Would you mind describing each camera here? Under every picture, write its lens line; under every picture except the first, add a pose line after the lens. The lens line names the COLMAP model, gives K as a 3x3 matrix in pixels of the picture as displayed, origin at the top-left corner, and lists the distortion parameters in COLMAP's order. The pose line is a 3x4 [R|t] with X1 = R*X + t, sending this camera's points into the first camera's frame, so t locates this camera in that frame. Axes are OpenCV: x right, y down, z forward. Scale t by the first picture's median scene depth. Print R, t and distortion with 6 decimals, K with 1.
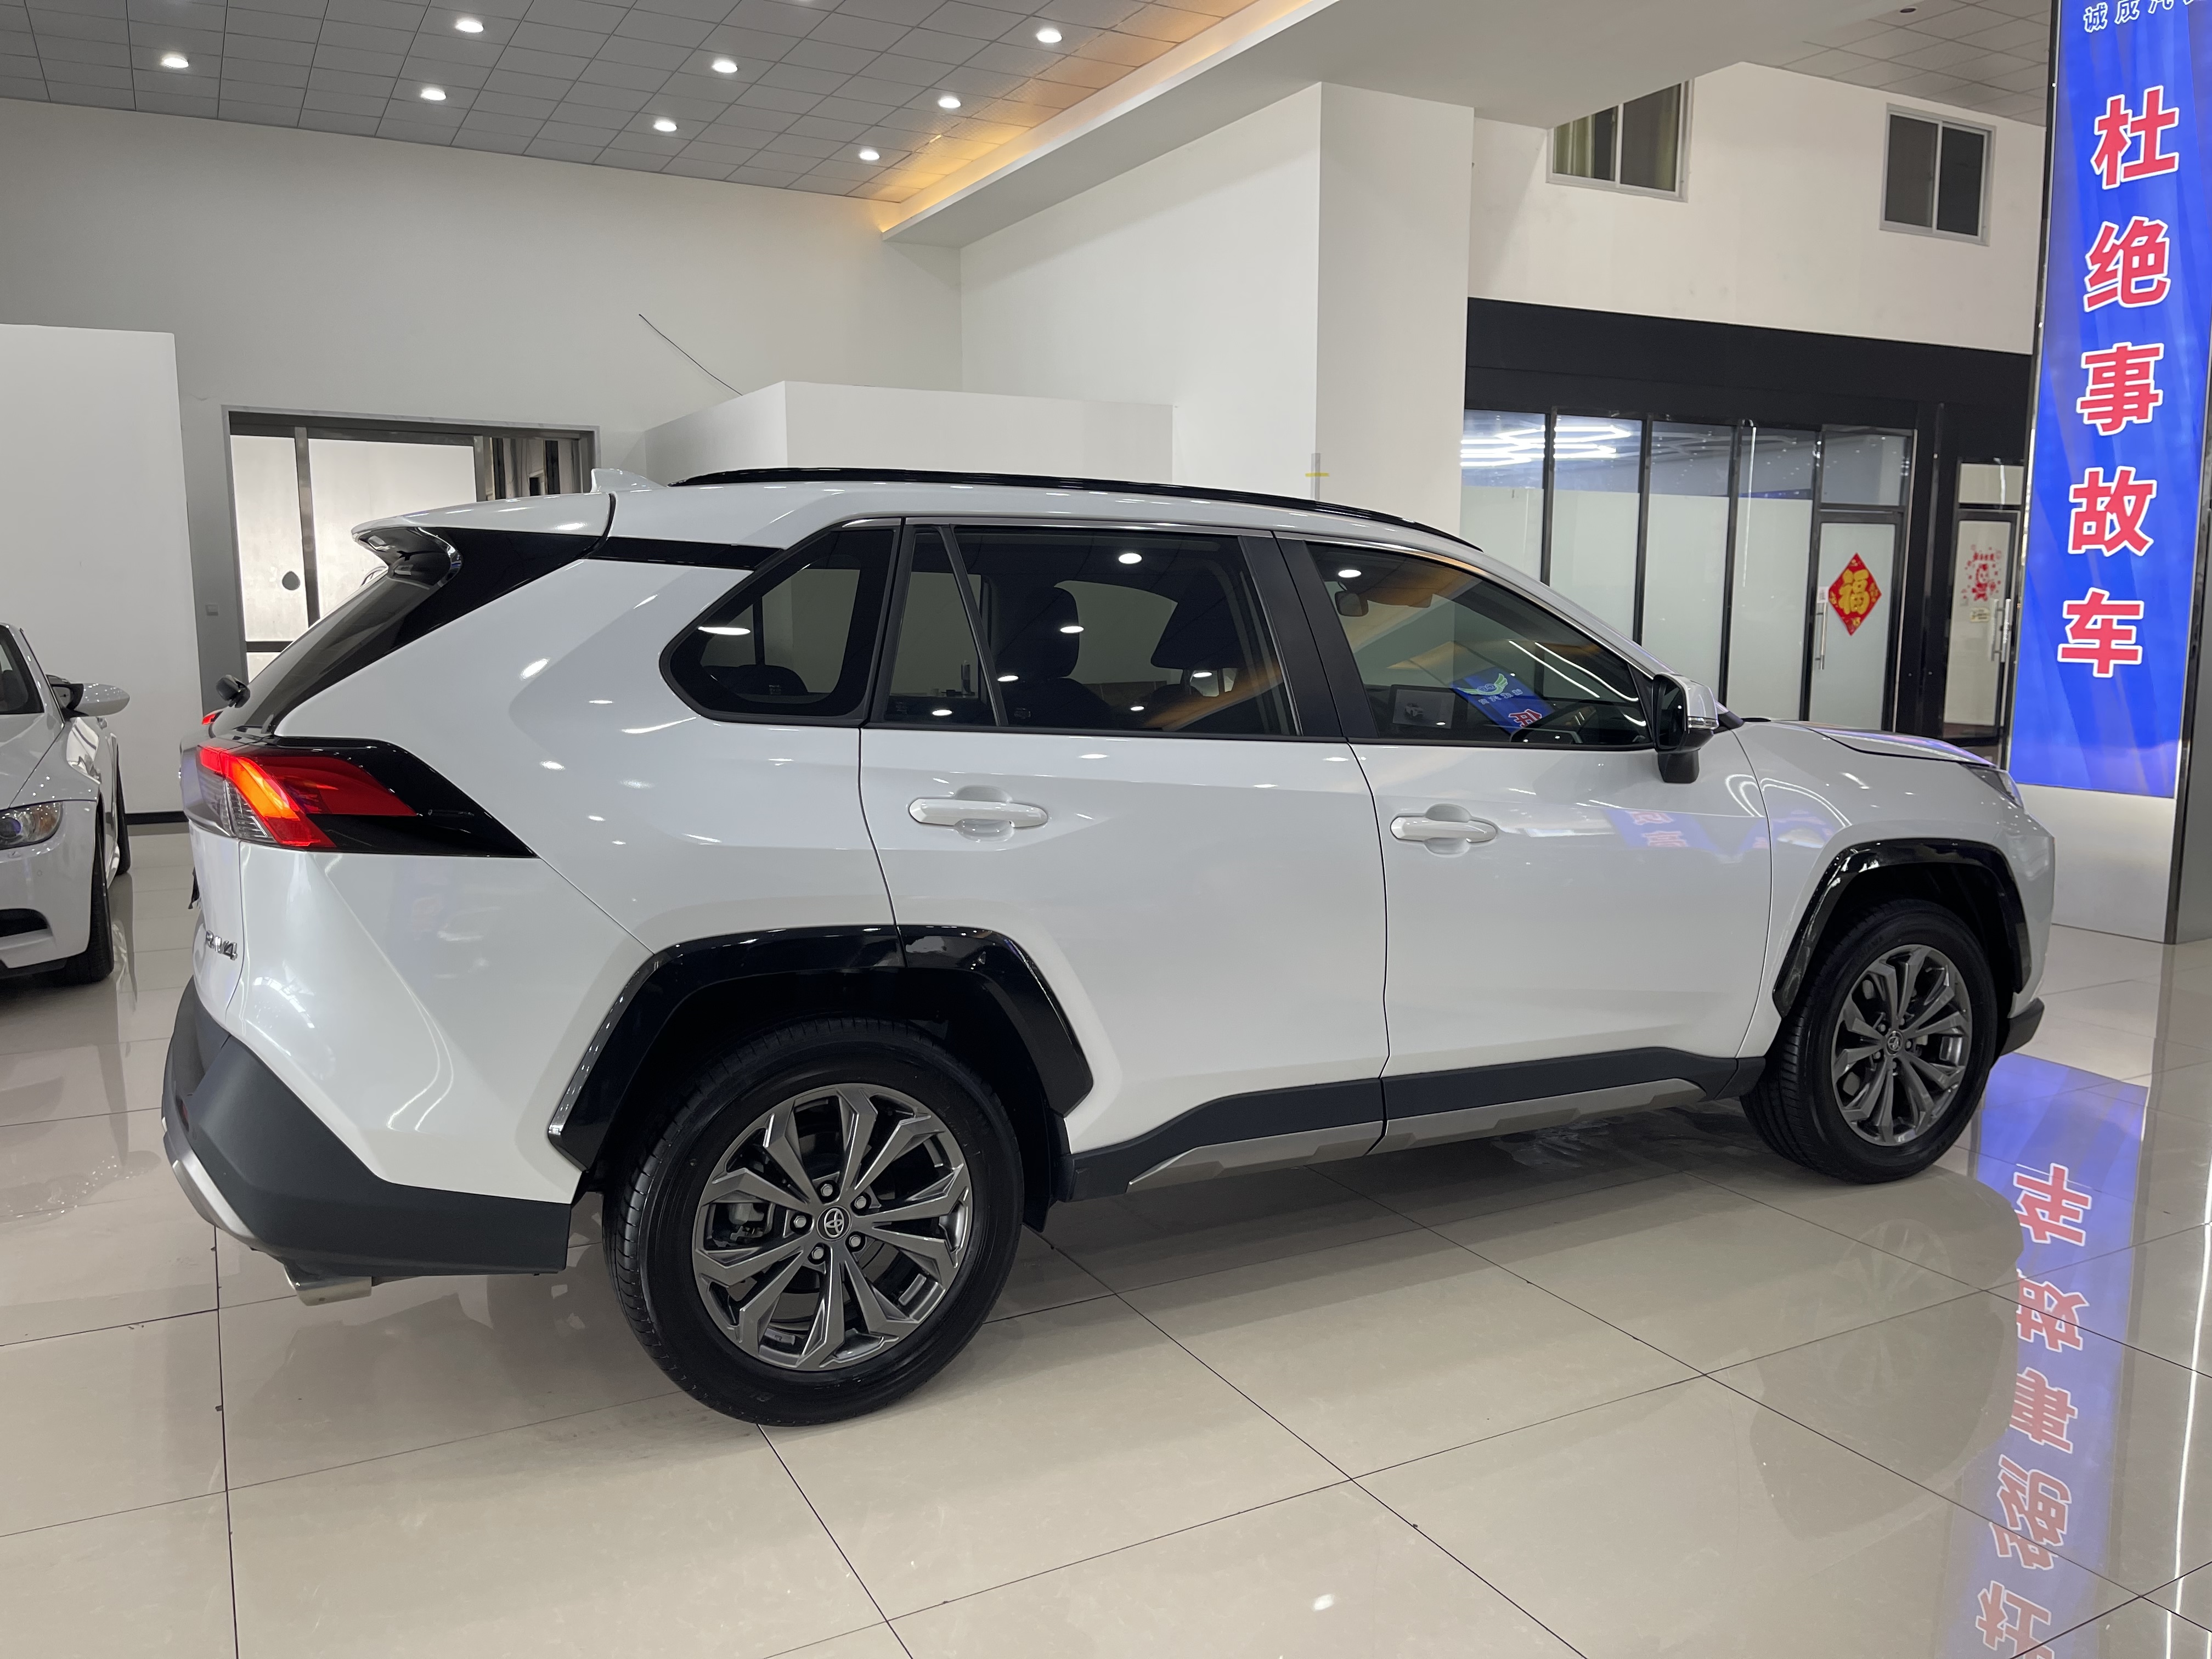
lens RADIAL K [[1731.0, 0, 1201.5], [0, 1731.0, 864.6], [0, 0, 1]] dist [0.085440, -0.141390]
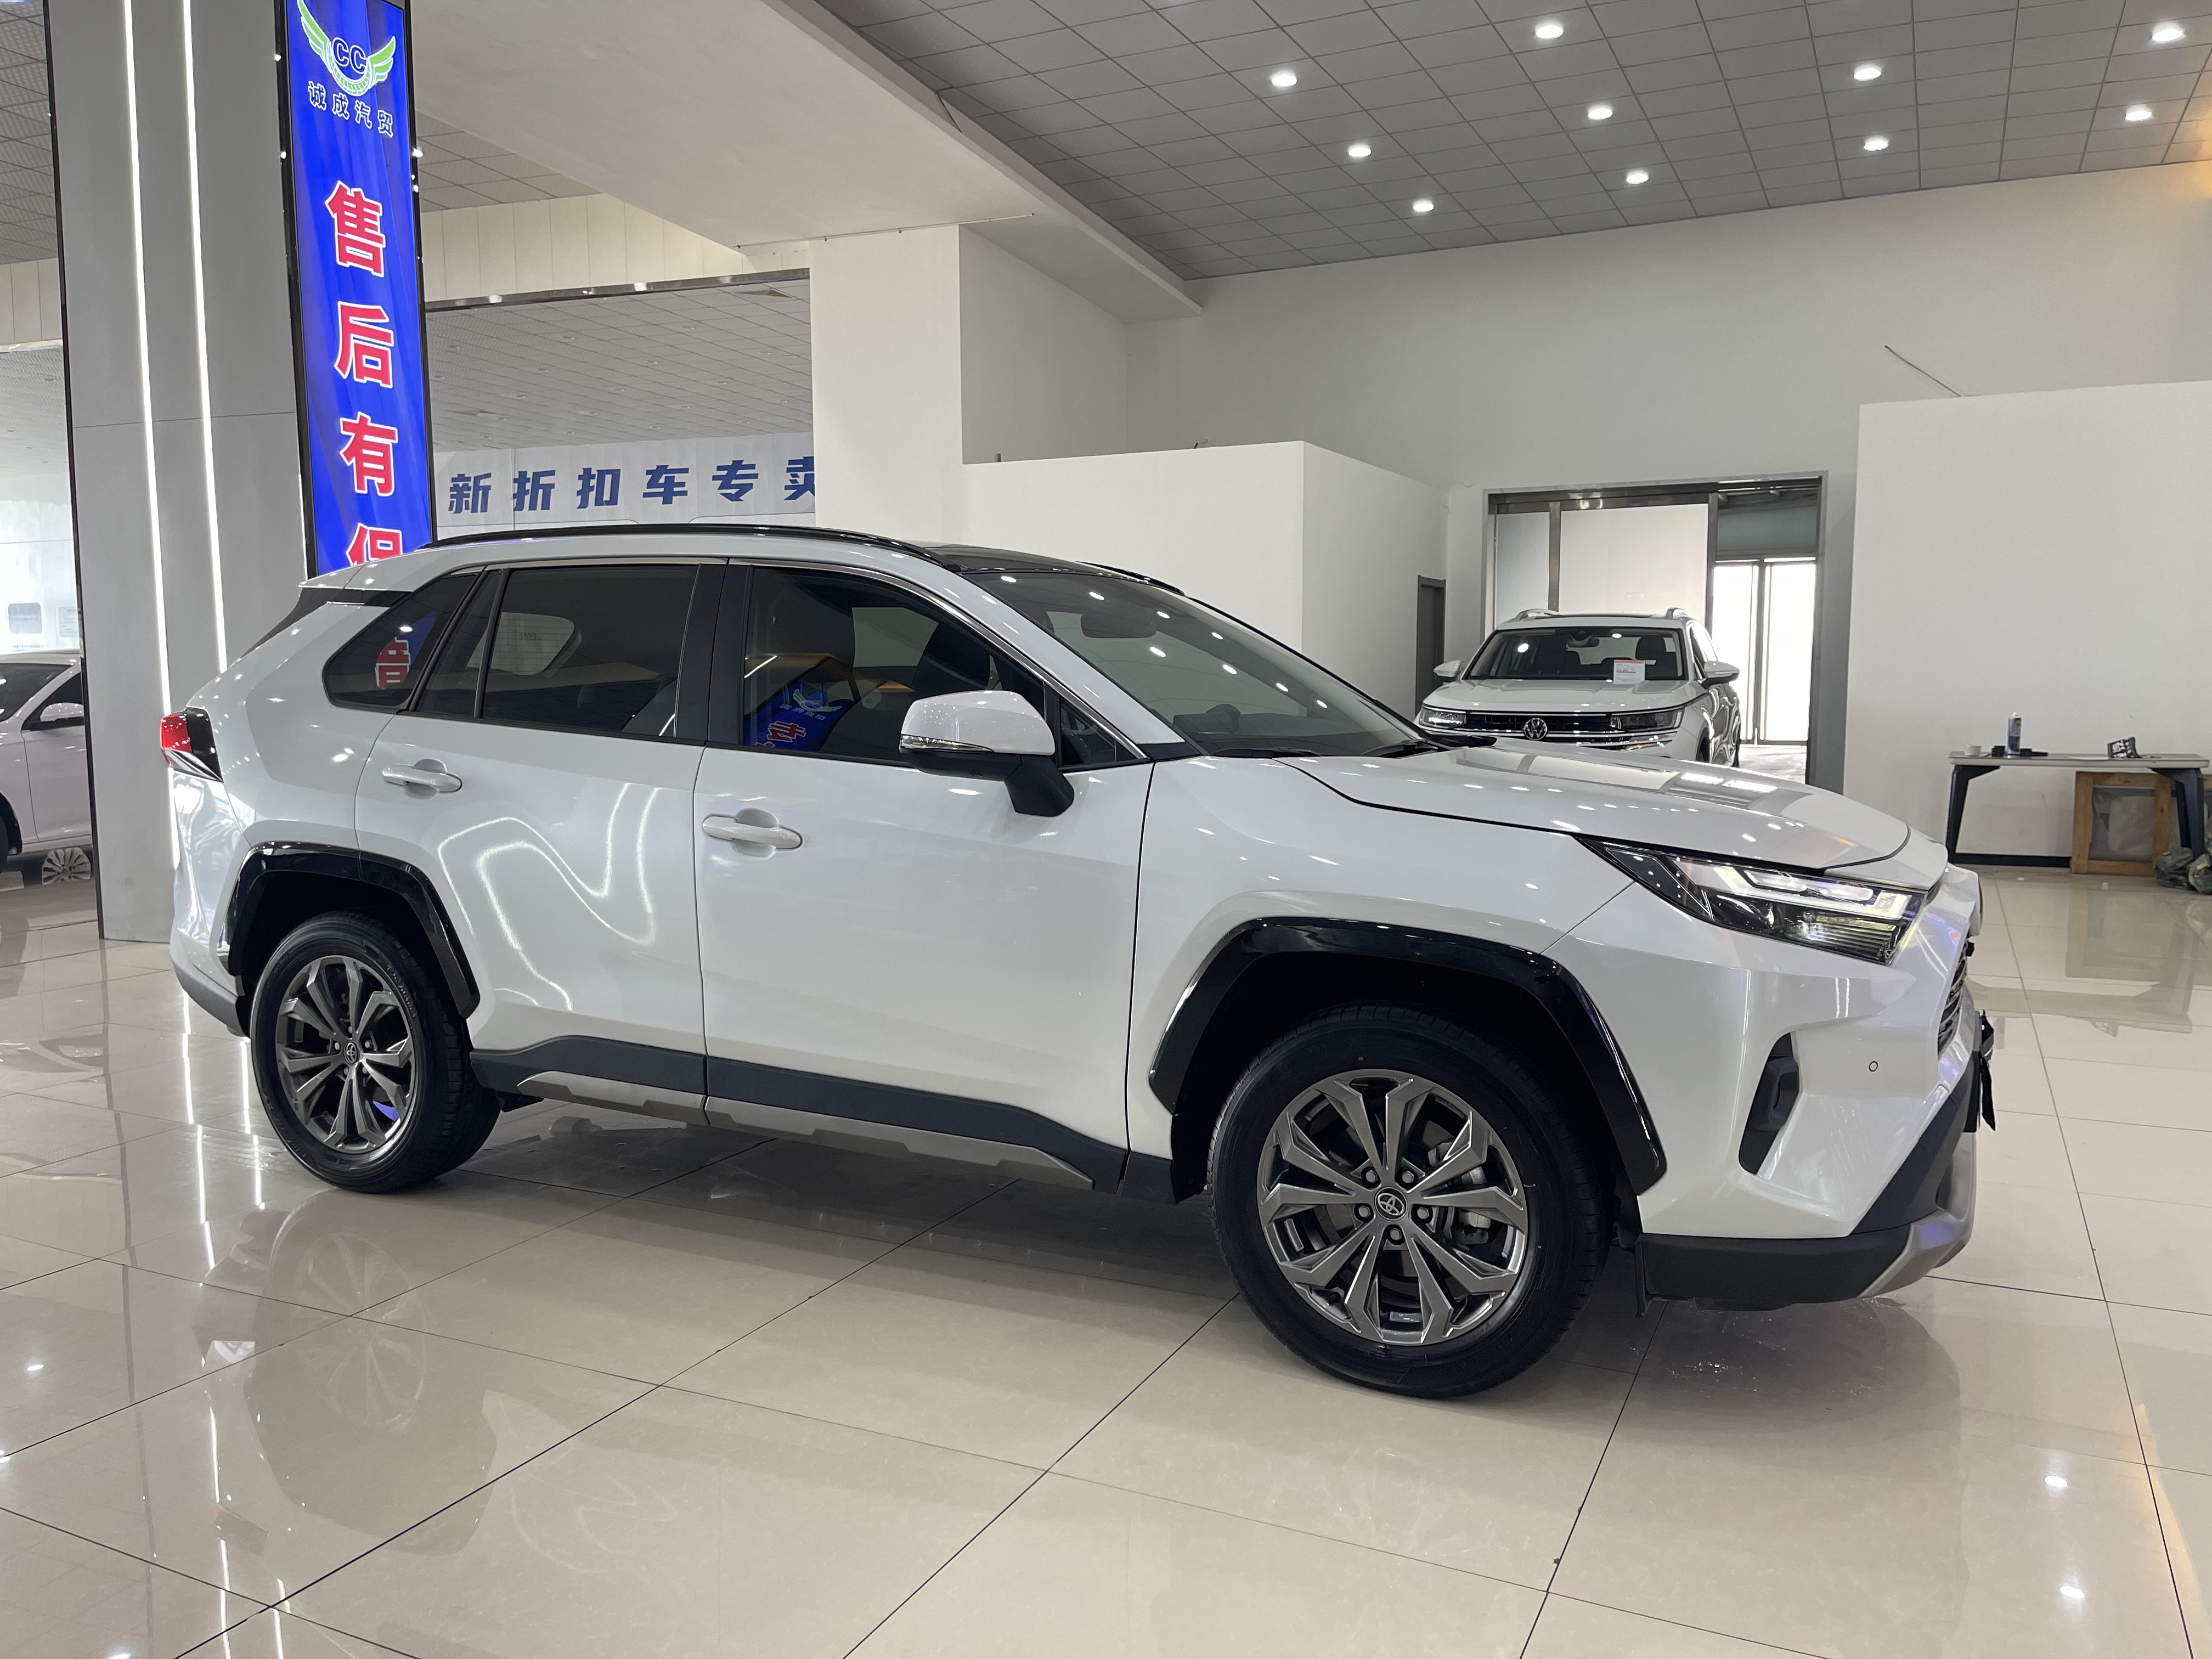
lens RADIAL K [[1665.7, 0, 1106.0], [0, 1665.7, 829.5], [0, 0, 1]] dist [0.029109, 0.008412]
pose [[0.562372, 0.077694, -0.823226, 2.380131], [-0.115672, 0.993179, 0.014714, -0.133792], [0.818754, 0.086949, 0.567522, 1.311366]]
